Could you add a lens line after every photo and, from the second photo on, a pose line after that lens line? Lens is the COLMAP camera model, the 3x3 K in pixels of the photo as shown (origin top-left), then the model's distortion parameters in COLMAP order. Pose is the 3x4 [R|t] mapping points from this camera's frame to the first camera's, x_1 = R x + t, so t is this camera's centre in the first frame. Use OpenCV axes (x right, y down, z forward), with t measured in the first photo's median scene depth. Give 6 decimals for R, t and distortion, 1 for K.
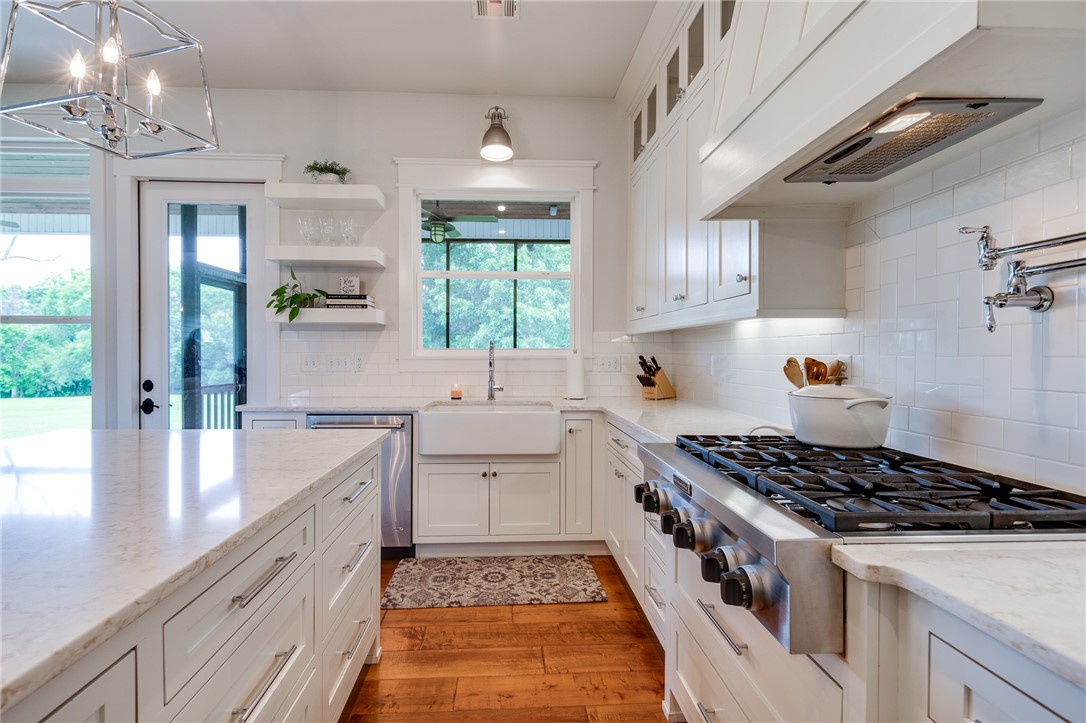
lens RADIAL K [[539.3, 0, 525.4], [0, 539.3, 359.4], [0, 0, 1]] dist [0.008386, -0.004982]
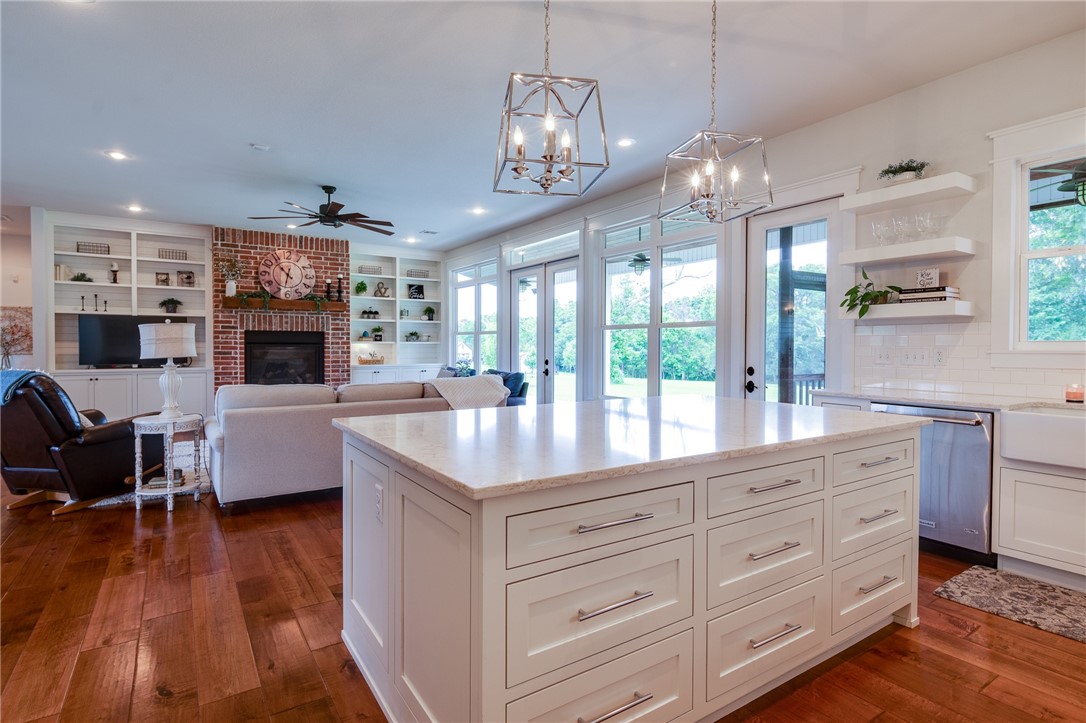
lens RADIAL K [[539.3, 0, 520.5], [0, 539.3, 349.6], [0, 0, 1]] dist [0.008386, -0.004982]
pose [[0.494732, 0.004598, -0.869034, 0.175510], [-0.010839, 0.999941, -0.000879, 0.003073], [0.868978, 0.009855, 0.494752, -0.147587]]
